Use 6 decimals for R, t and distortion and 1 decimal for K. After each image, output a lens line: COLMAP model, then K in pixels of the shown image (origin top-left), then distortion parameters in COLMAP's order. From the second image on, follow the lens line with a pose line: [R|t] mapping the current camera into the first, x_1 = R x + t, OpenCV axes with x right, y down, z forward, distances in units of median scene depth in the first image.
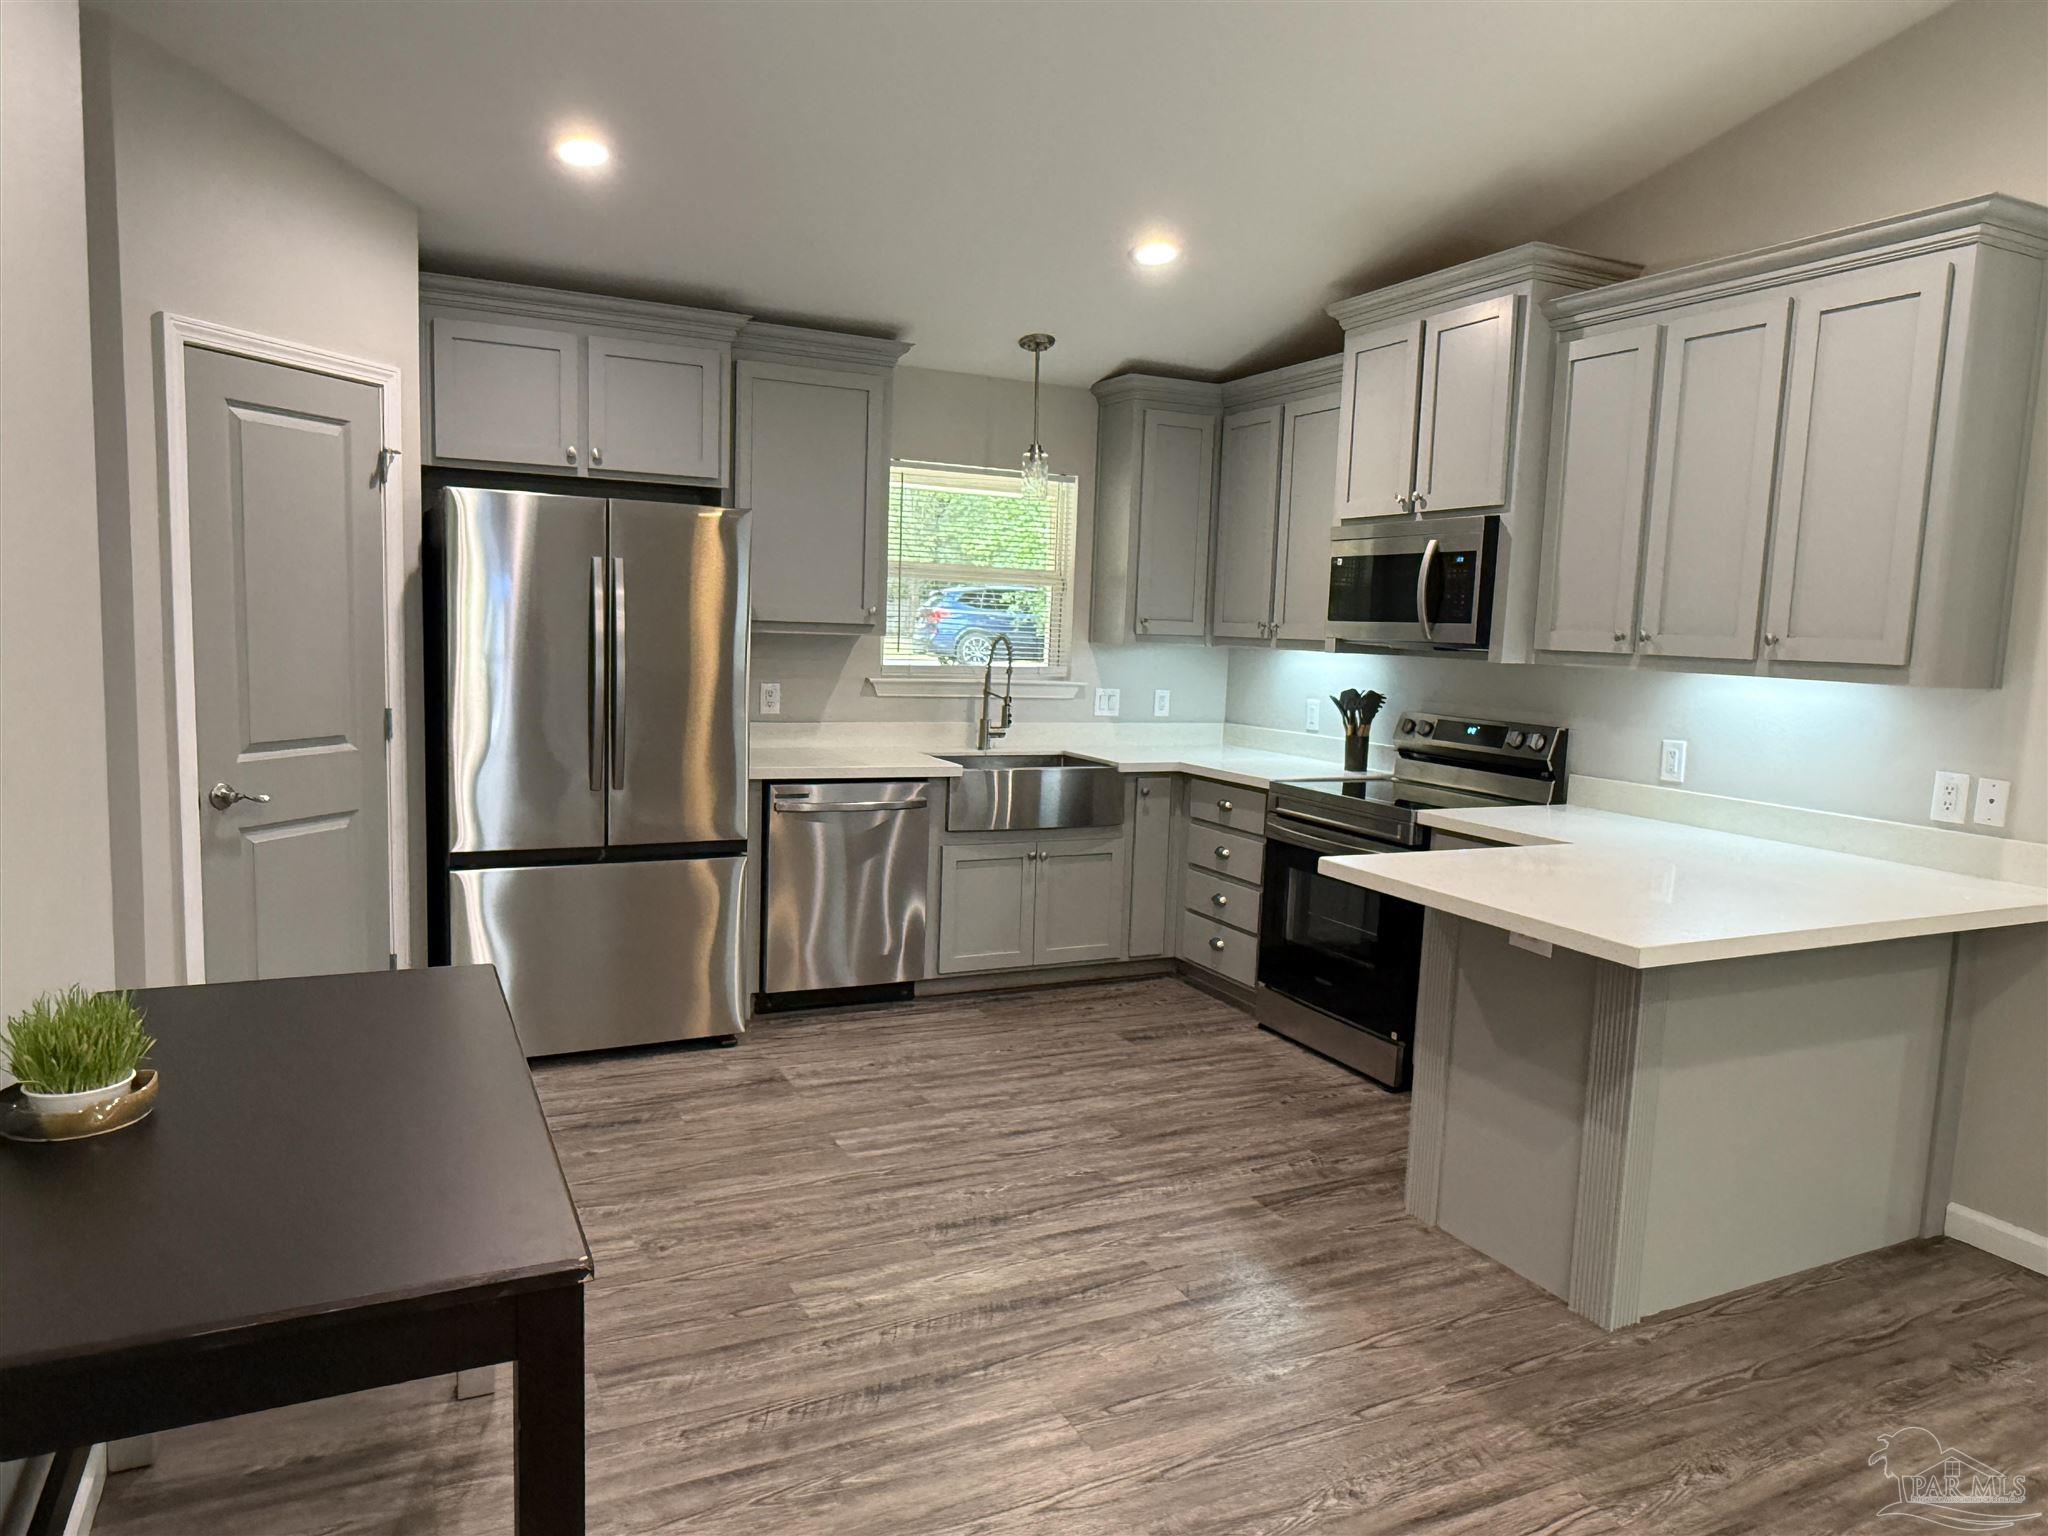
lens RADIAL K [[1335.7, 0, 1032.6], [0, 1335.7, 764.9], [0, 0, 1]] dist [-0.007509, 0.001143]
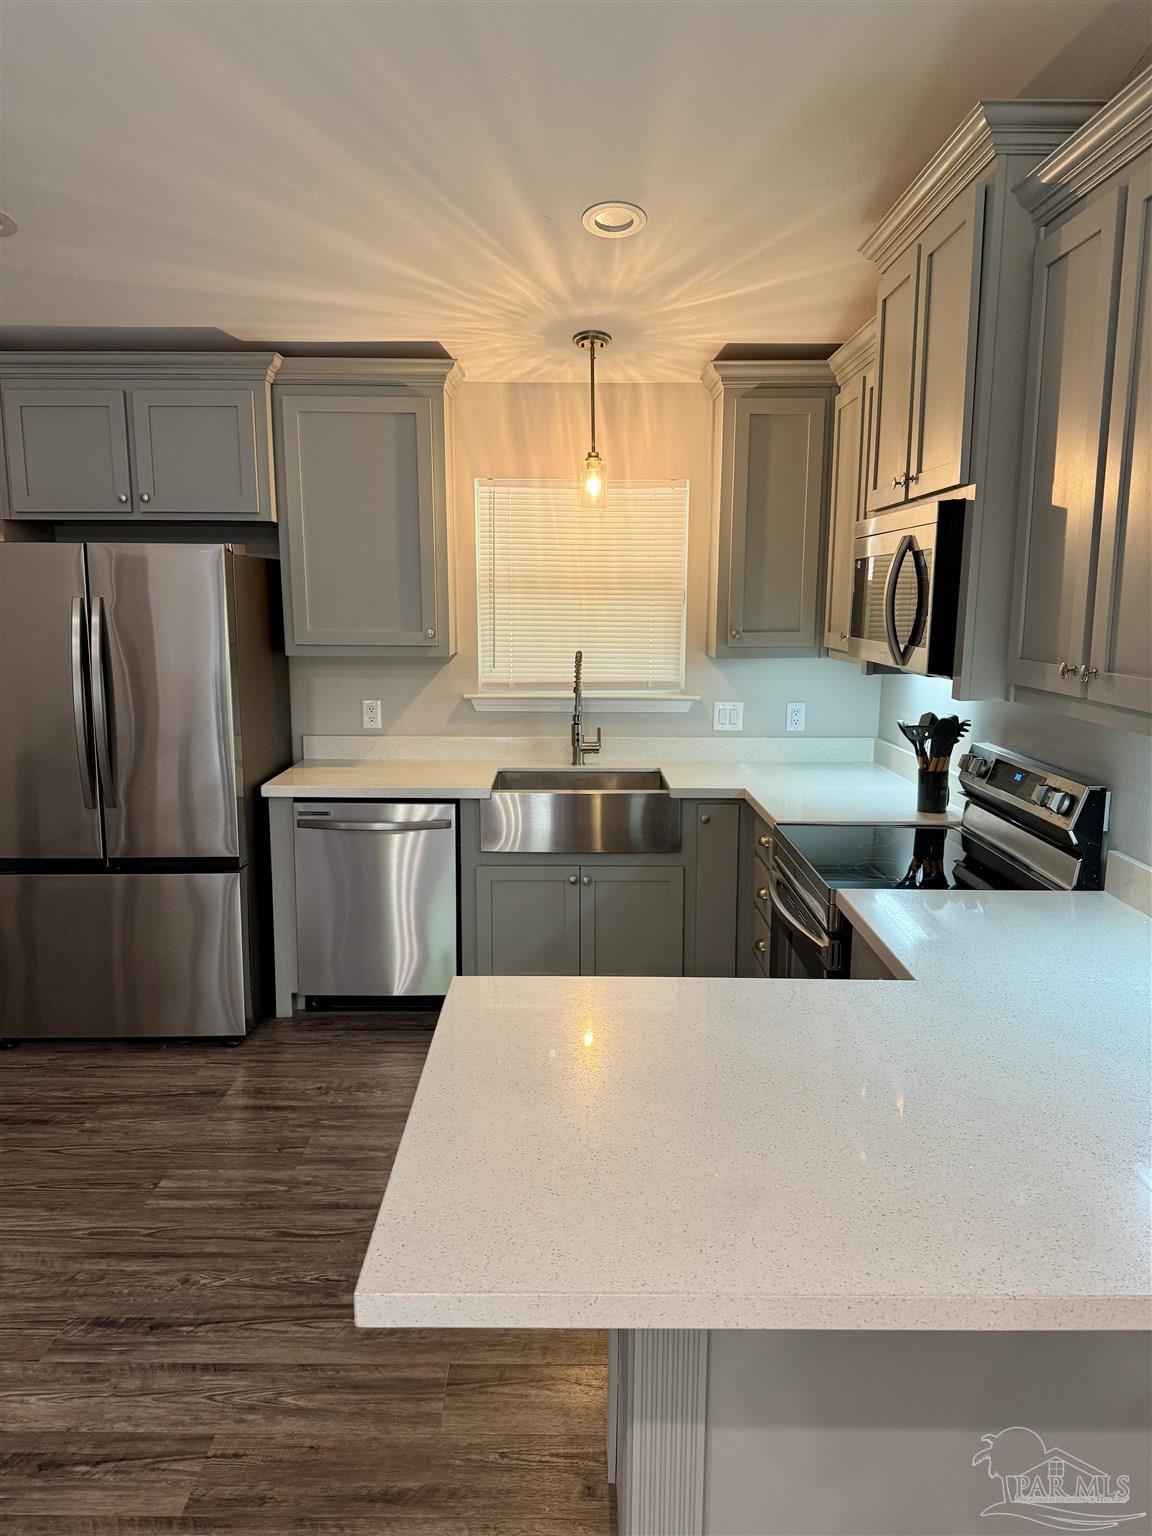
lens RADIAL K [[1087.8, 0, 576.6], [0, 1087.8, 775.9], [0, 0, 1]] dist [0.020995, -0.020254]
pose [[0.899033, 0.040199, -0.436032, 0.431668], [-0.018422, 0.998368, 0.054058, -0.064647], [0.437493, -0.040567, 0.898306, 0.372413]]
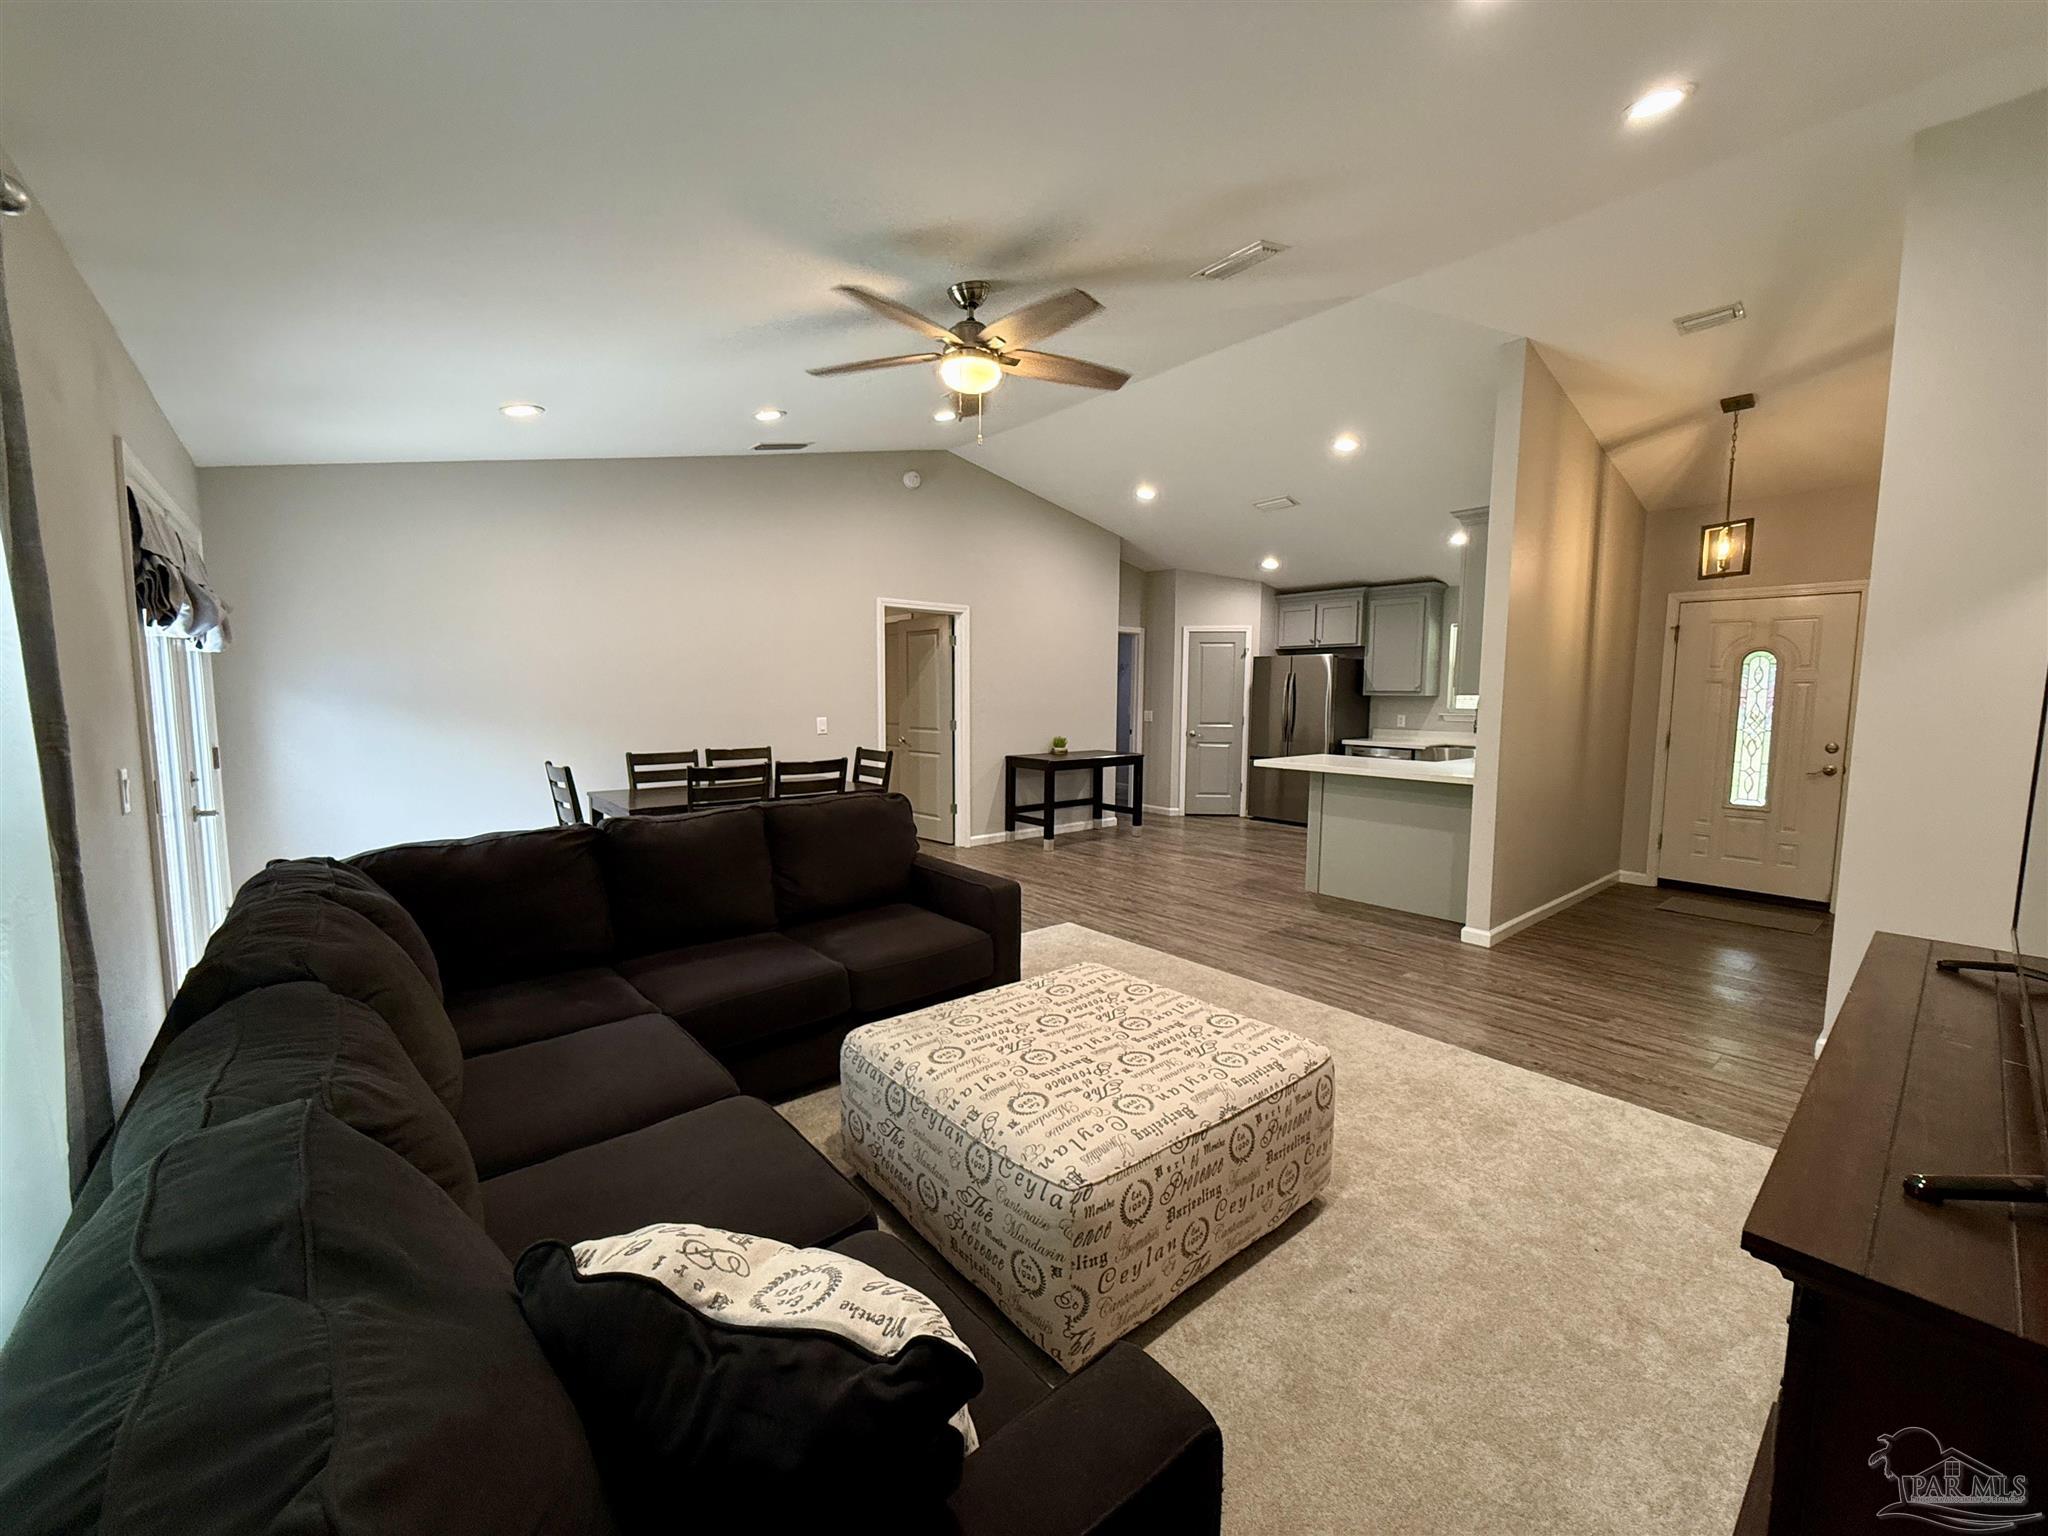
lens RADIAL K [[818.1, 0, 1032.8], [0, 818.1, 767.8], [0, 0, 1]] dist [-0.000871, 0.000150]
pose [[0.255400, 0.055044, -0.965267, 1.534127], [-0.104833, 0.994068, 0.028949, 0.093402], [0.961135, 0.093798, 0.259656, -0.143687]]
